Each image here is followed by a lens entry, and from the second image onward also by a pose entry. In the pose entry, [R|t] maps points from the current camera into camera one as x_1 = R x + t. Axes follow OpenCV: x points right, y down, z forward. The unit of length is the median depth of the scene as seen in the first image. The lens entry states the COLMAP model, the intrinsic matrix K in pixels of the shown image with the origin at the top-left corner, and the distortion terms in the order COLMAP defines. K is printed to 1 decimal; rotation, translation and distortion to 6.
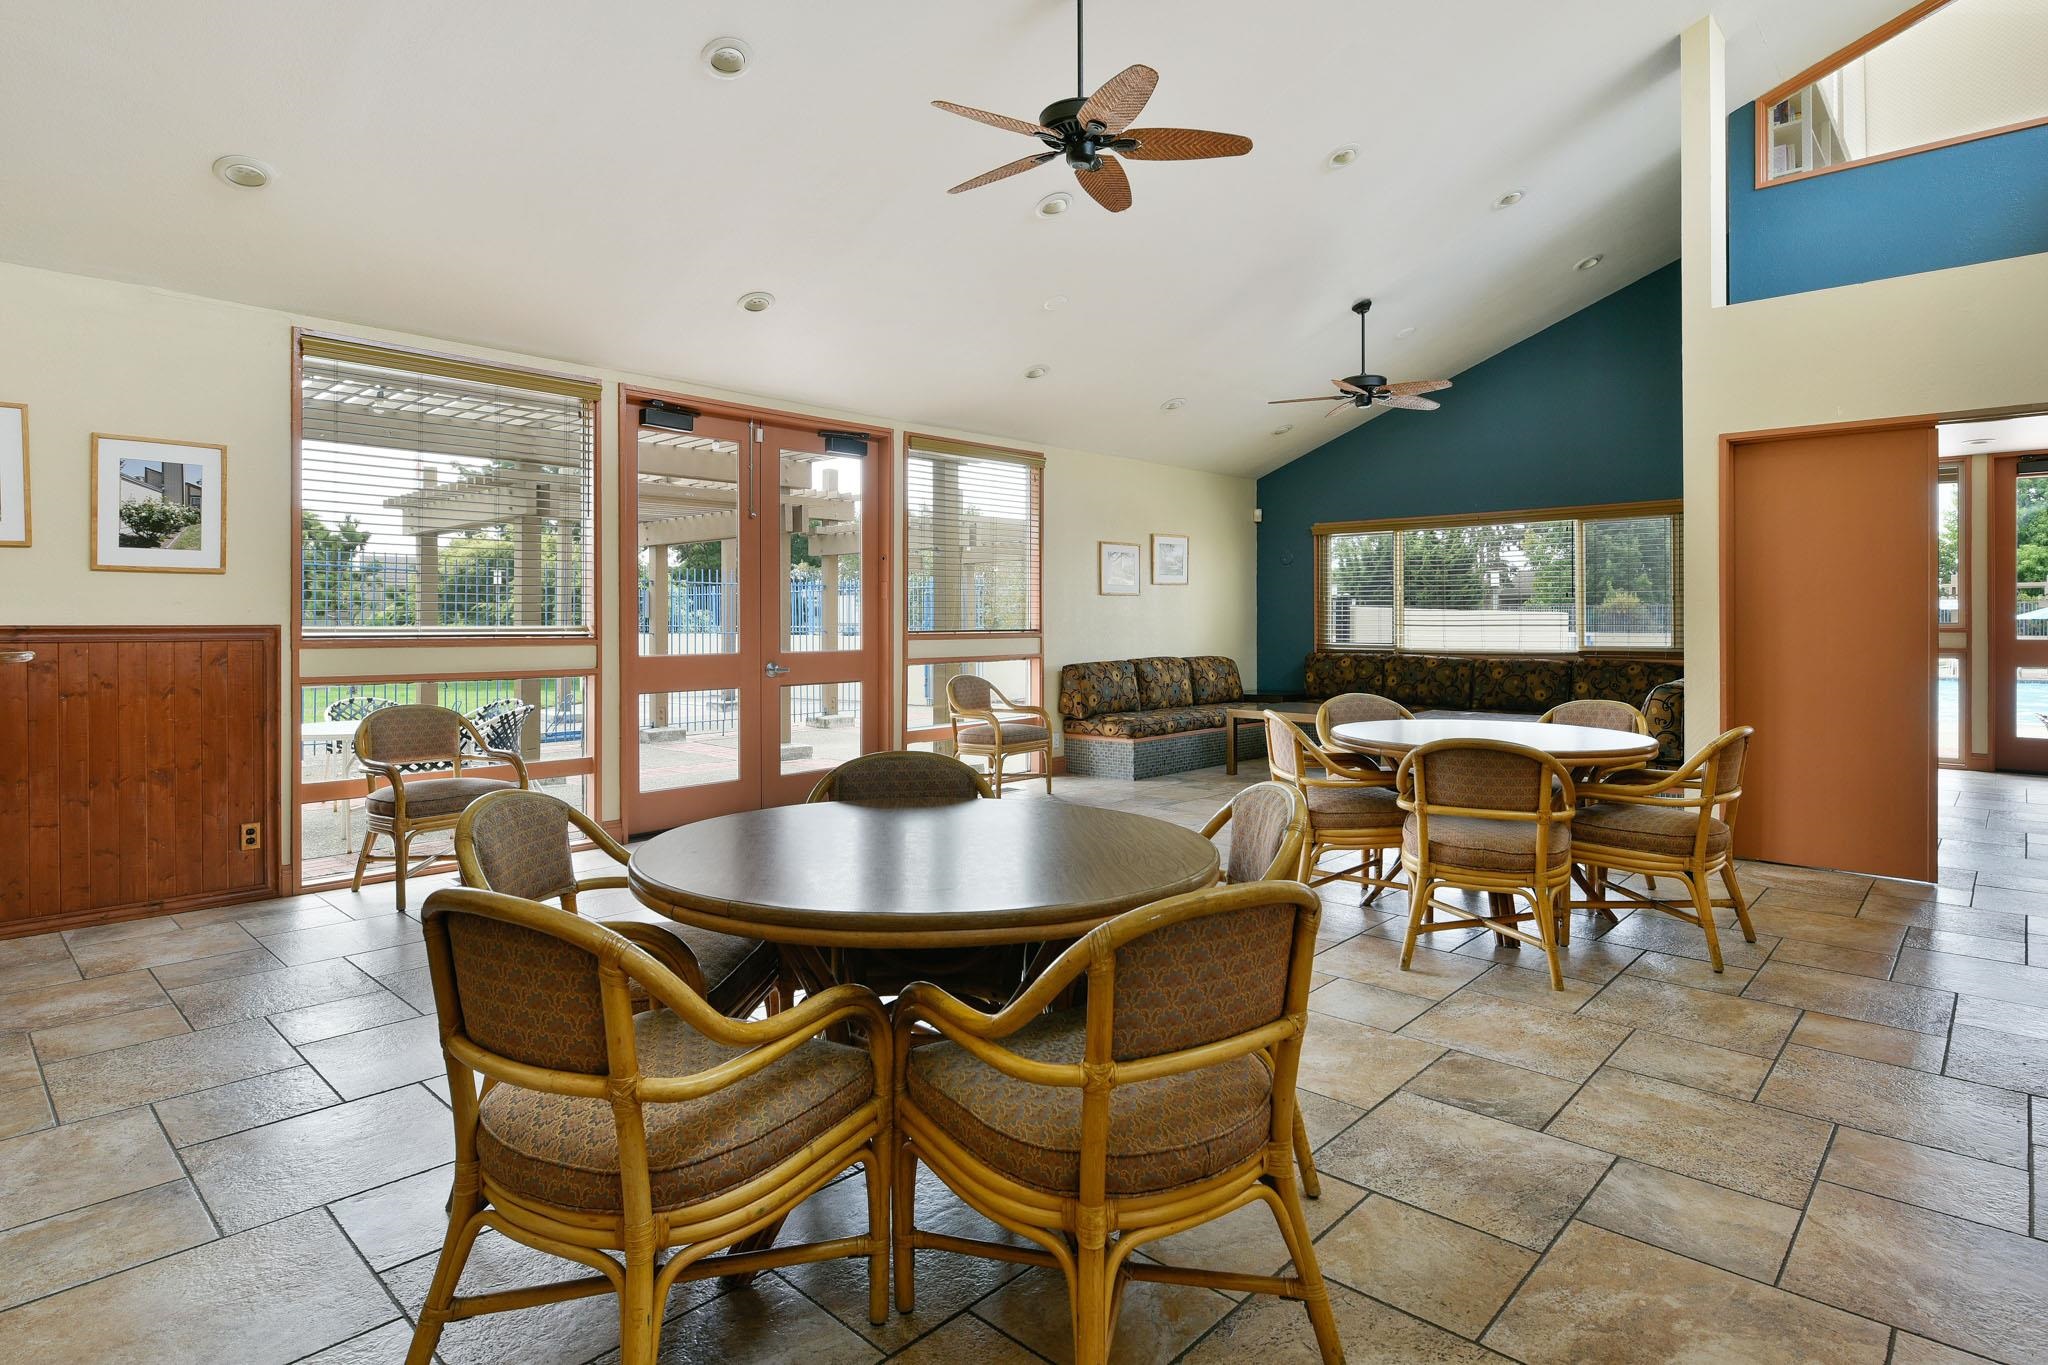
lens RADIAL K [[1074.0, 0, 1020.9], [0, 1074.0, 623.3], [0, 0, 1]] dist [-0.000295, -0.000206]
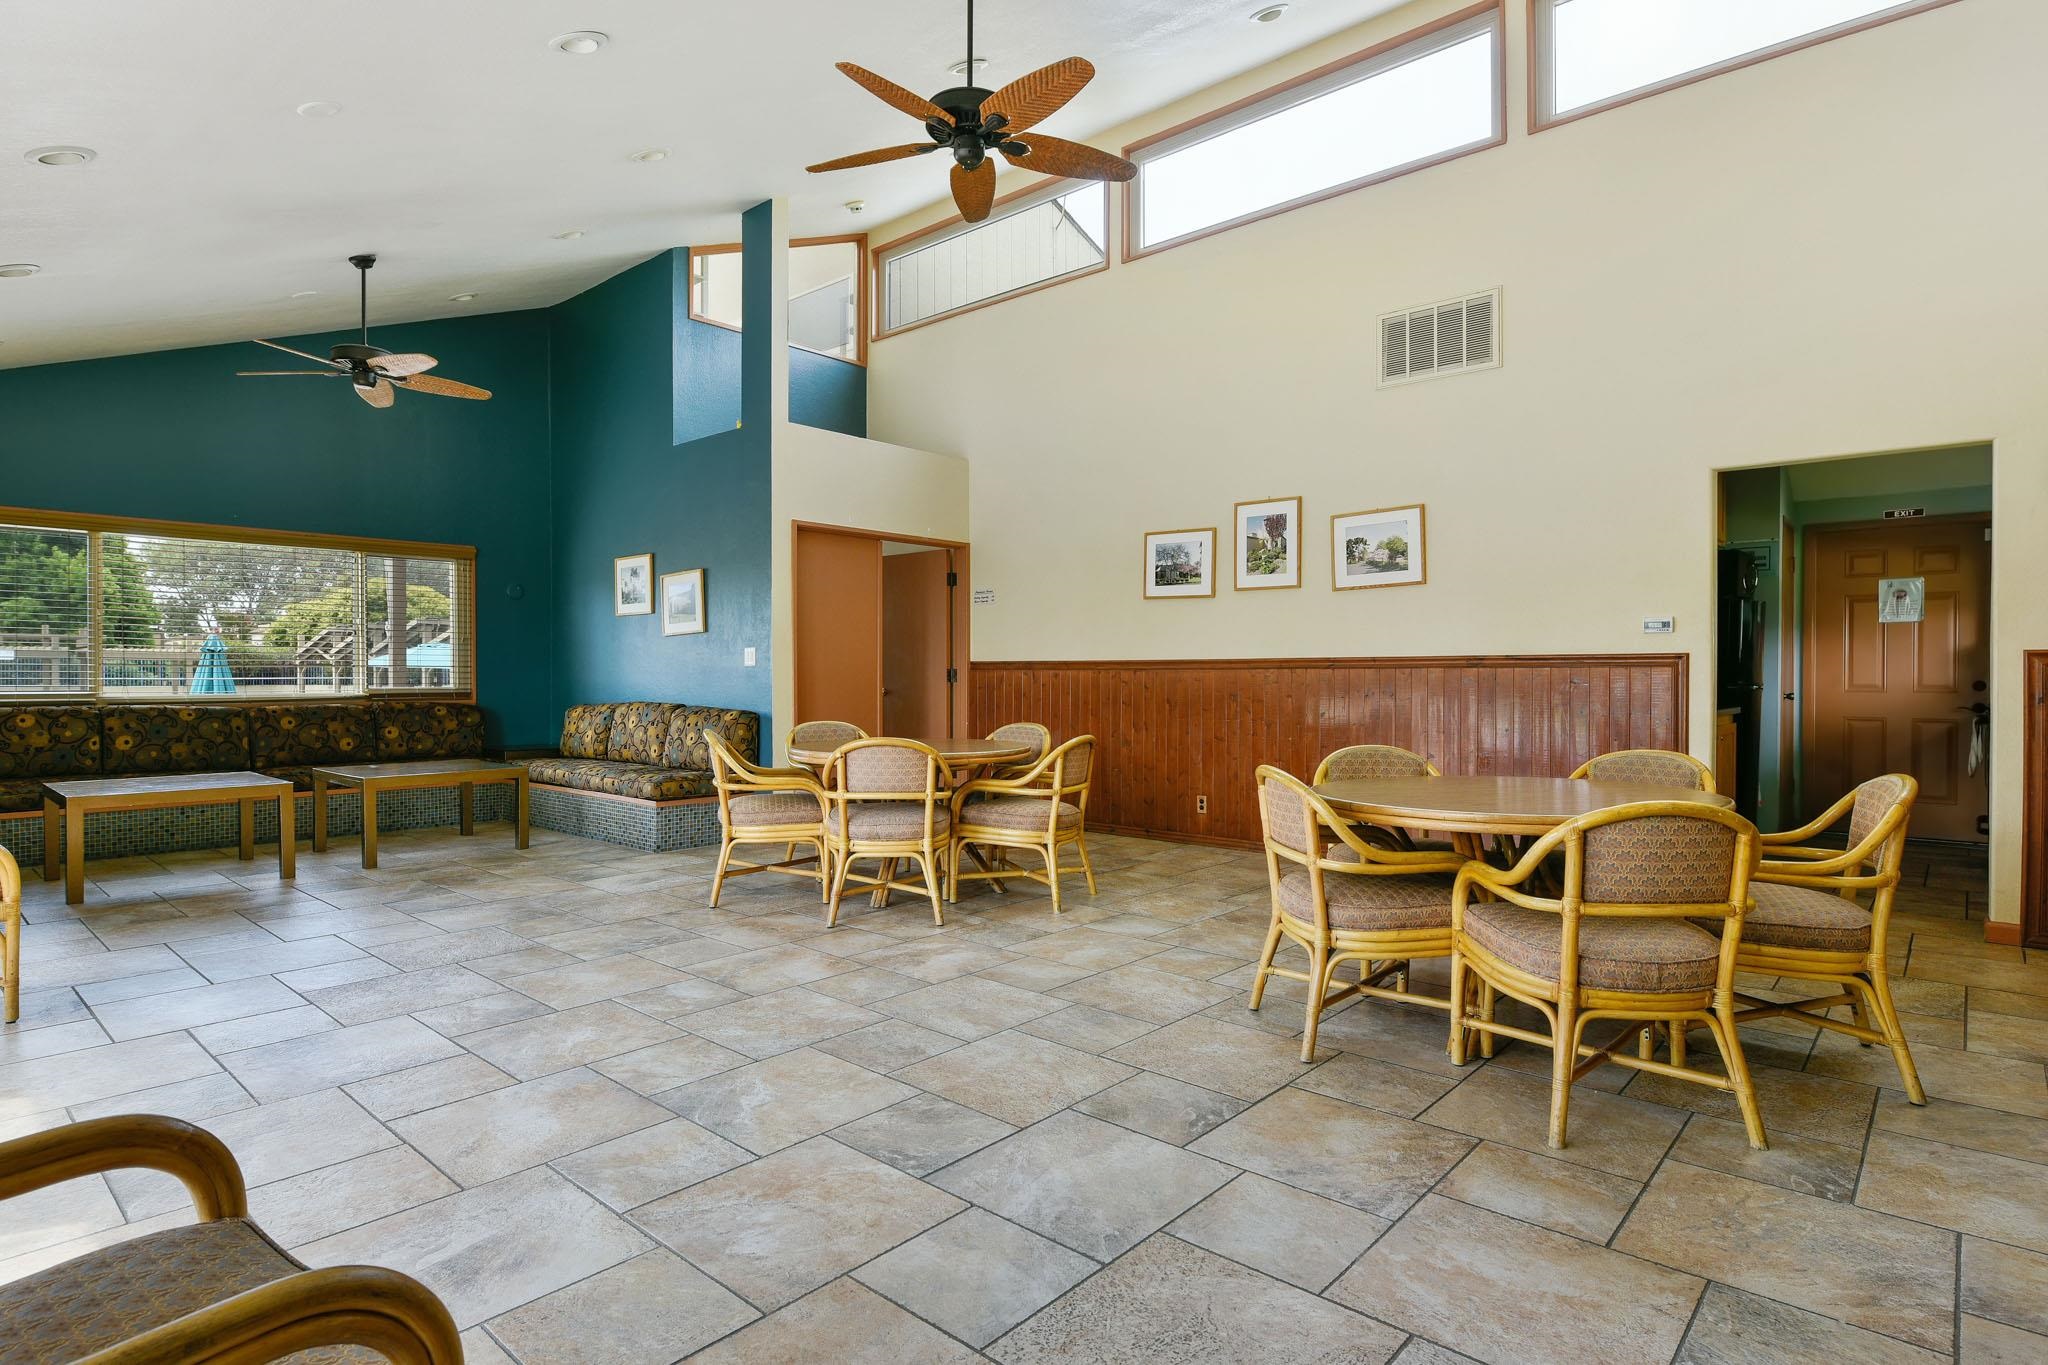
lens RADIAL K [[1057.1, 0, 1024.0], [0, 1057.1, 682.5], [0, 0, 1]] dist [0.002171, 0.000570]
pose [[-0.028685, -0.006209, 0.999569, -0.449407], [0.000297, 0.999981, 0.006220, 0.011035], [-0.999588, 0.000476, -0.028683, 0.500567]]
